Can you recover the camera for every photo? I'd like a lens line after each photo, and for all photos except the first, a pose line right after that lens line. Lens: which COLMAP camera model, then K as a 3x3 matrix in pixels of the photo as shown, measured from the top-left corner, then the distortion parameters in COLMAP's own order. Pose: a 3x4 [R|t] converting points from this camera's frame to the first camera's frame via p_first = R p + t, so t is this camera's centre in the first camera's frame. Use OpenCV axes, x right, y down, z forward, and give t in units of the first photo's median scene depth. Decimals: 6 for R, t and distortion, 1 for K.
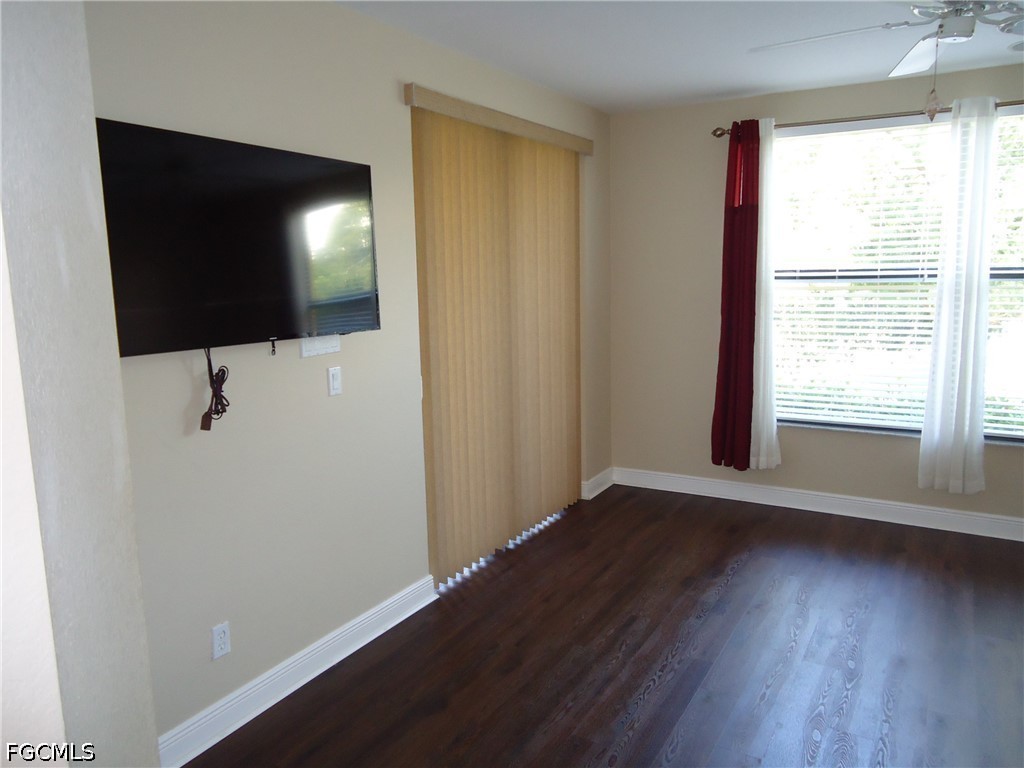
lens RADIAL K [[748.4, 0, 515.3], [0, 748.4, 382.1], [0, 0, 1]] dist [-0.004249, 0.001734]
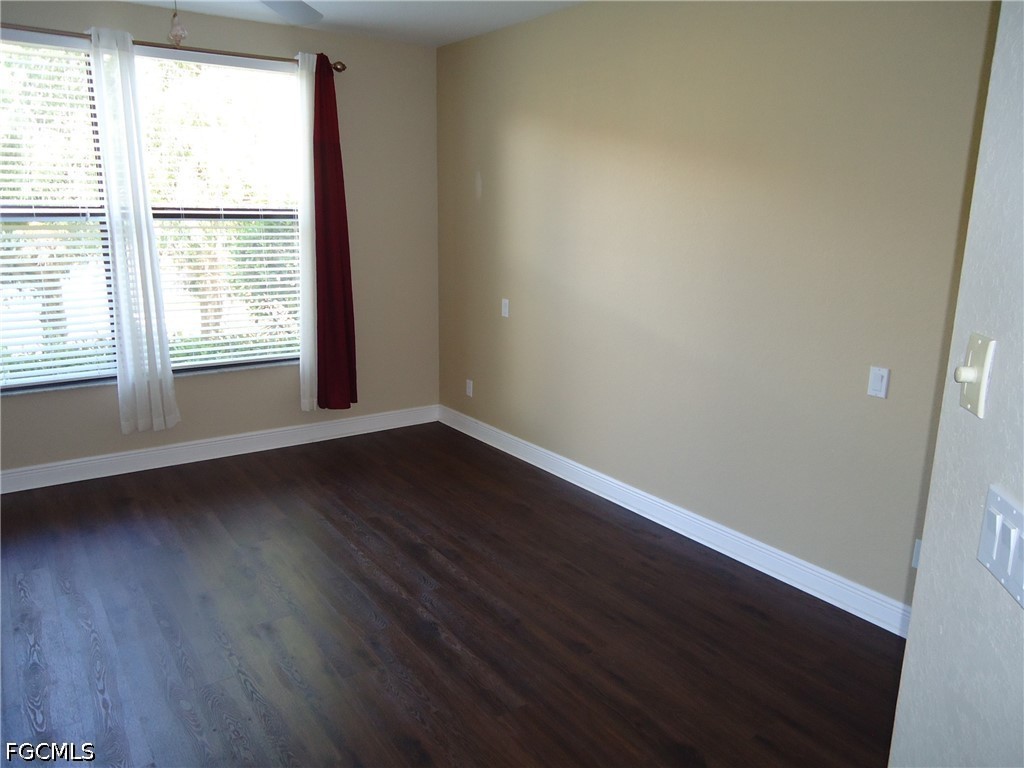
lens RADIAL K [[748.4, 0, 514.6], [0, 748.4, 386.0], [0, 0, 1]] dist [-0.004249, 0.001734]
pose [[0.403896, -0.189386, 0.894987, -0.130696], [0.113652, 0.981145, 0.156328, -0.017106], [-0.907718, 0.038577, 0.417804, 0.133574]]
